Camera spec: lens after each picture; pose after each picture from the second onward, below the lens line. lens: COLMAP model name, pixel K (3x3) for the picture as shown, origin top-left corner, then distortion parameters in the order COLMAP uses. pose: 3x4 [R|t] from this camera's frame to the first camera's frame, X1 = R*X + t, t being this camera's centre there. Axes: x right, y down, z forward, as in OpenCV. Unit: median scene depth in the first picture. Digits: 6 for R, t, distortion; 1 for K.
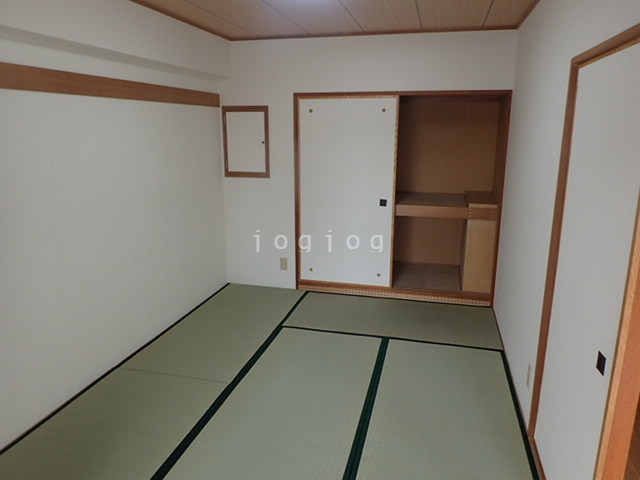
lens RADIAL K [[473.1, 0, 320.7], [0, 473.1, 239.6], [0, 0, 1]] dist [0.005485, -0.003097]
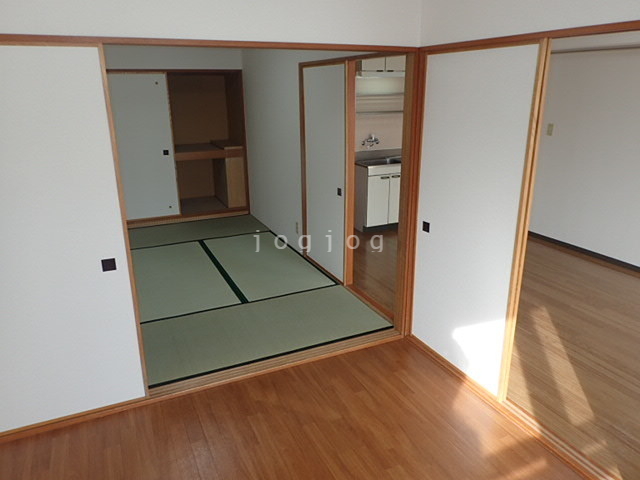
lens RADIAL K [[473.1, 0, 319.5], [0, 473.1, 239.7], [0, 0, 1]] dist [0.005485, -0.003097]
pose [[0.777974, -0.204060, 0.594235, -0.392650], [0.157841, 0.978934, 0.129520, 0.061918], [-0.608147, -0.006968, 0.793794, -0.354588]]
